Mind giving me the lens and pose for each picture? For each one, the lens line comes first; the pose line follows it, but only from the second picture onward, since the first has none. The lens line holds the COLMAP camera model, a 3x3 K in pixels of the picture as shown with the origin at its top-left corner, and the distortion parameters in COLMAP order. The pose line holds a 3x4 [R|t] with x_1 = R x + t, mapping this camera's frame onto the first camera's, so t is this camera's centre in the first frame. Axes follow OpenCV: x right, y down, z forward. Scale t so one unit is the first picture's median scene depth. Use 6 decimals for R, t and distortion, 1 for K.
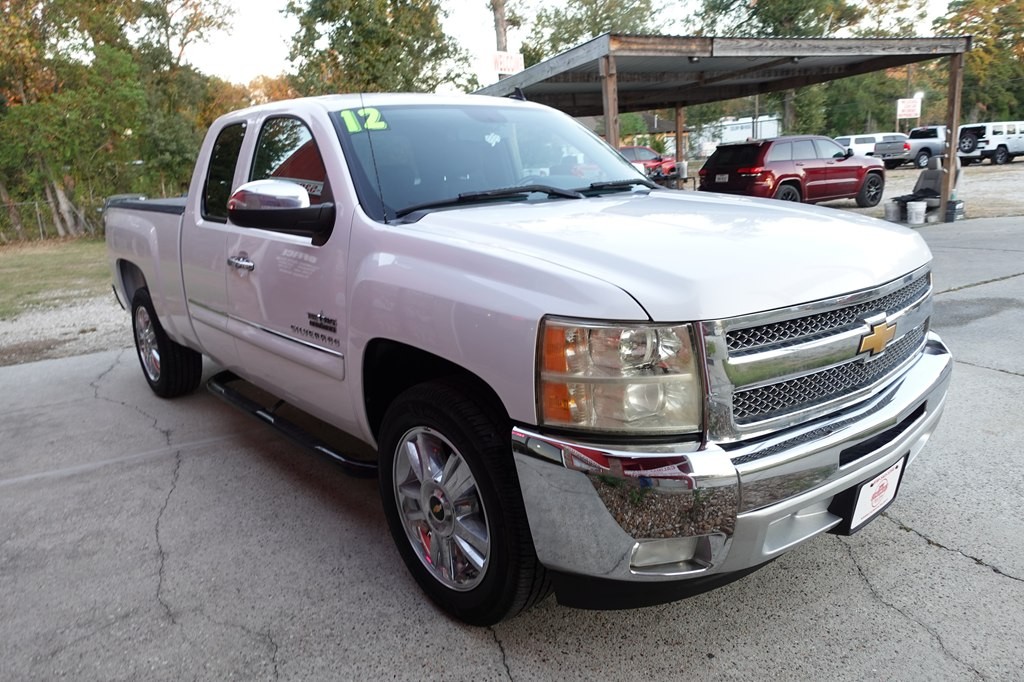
lens RADIAL K [[707.1, 0, 514.1], [0, 707.1, 339.2], [0, 0, 1]] dist [0.000367, -0.002035]
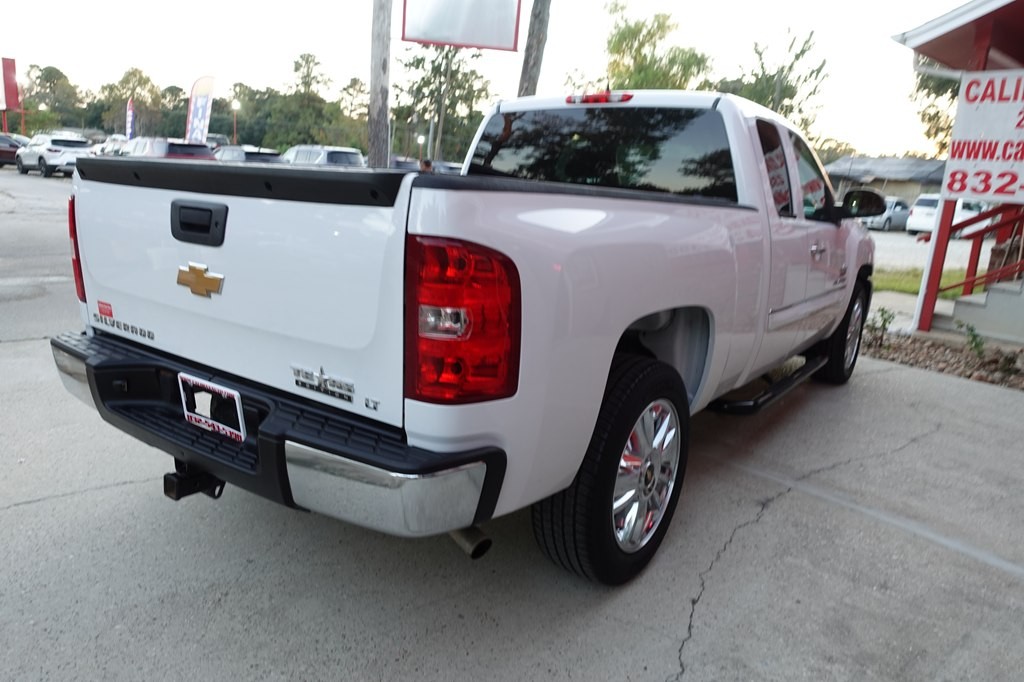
lens RADIAL K [[707.1, 0, 514.1], [0, 707.1, 339.2], [0, 0, 1]] dist [0.000367, -0.002035]
pose [[-0.243441, -0.164535, 0.955858, -0.411120], [0.184827, 0.959578, 0.212248, -0.089197], [-0.952142, 0.228338, -0.203190, 0.504206]]
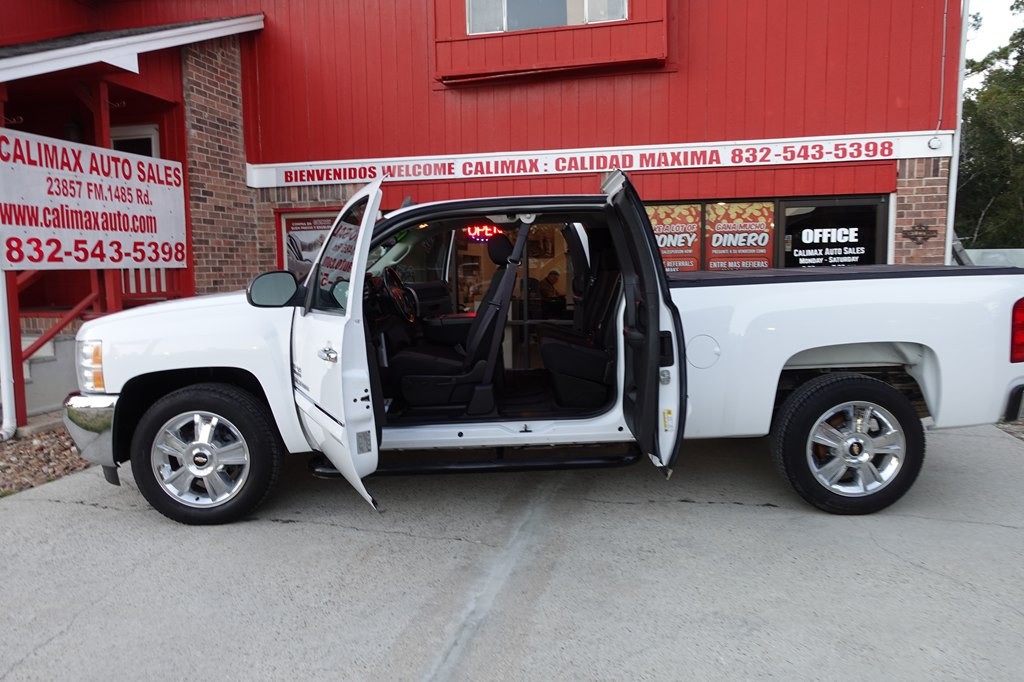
lens RADIAL K [[705.7, 0, 512.4], [0, 705.7, 342.3], [0, 0, 1]] dist [-0.002350, 0.008260]
pose [[-0.647501, 0.157480, -0.745615, 0.251832], [-0.122266, 0.944273, 0.305615, -0.160292], [0.752192, 0.289049, -0.592163, 0.598583]]
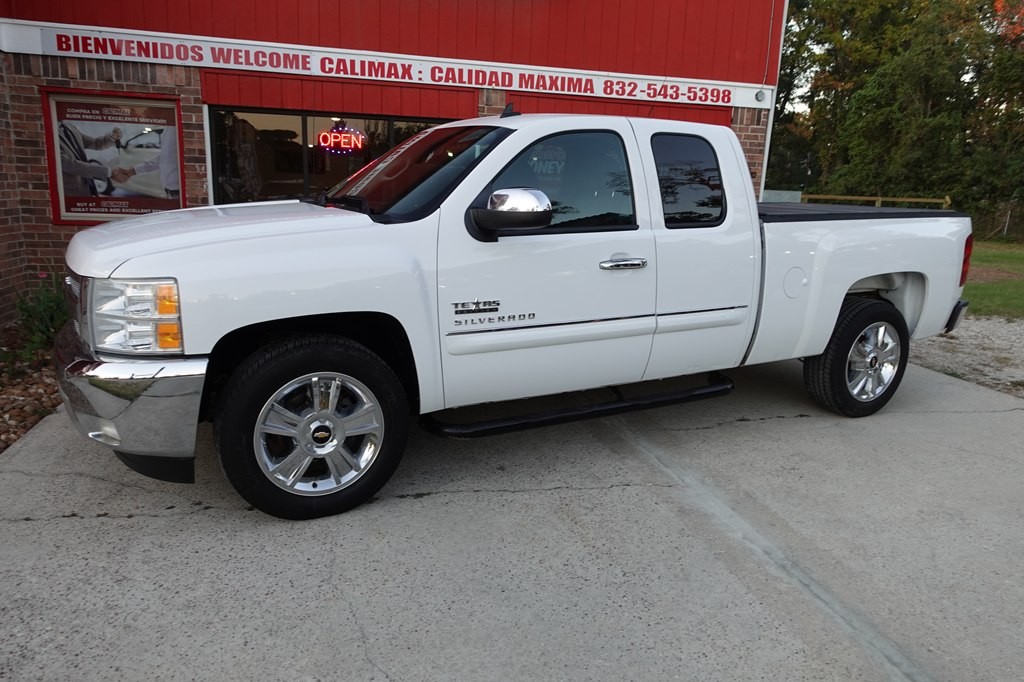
lens RADIAL K [[706.0, 0, 512.0], [0, 706.0, 341.0], [0, 0, 1]] dist [0.005012, -0.002330]
pose [[-0.217434, 0.262205, -0.940198, 0.323901], [-0.251147, 0.915782, 0.313477, -0.114637], [0.943211, 0.304288, -0.133270, 0.390931]]
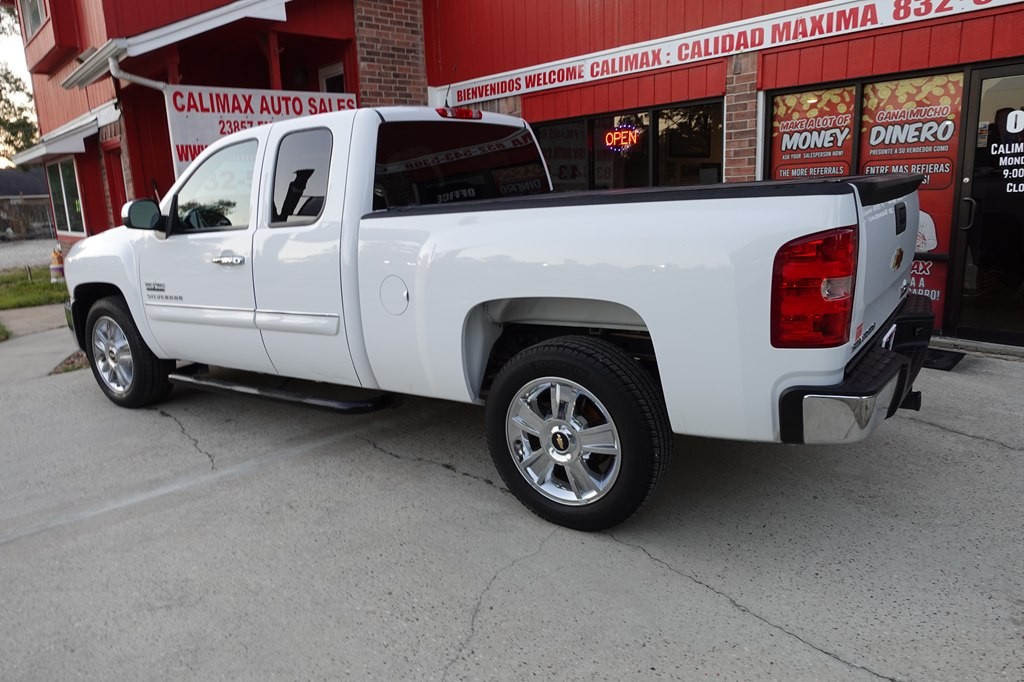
lens RADIAL K [[705.7, 0, 513.6], [0, 705.7, 339.3], [0, 0, 1]] dist [-0.000611, -0.002276]
pose [[-0.962012, 0.160070, -0.221155, -0.032822], [0.046497, 0.894306, 0.445034, -0.171987], [0.269017, 0.417845, -0.867776, 0.730993]]
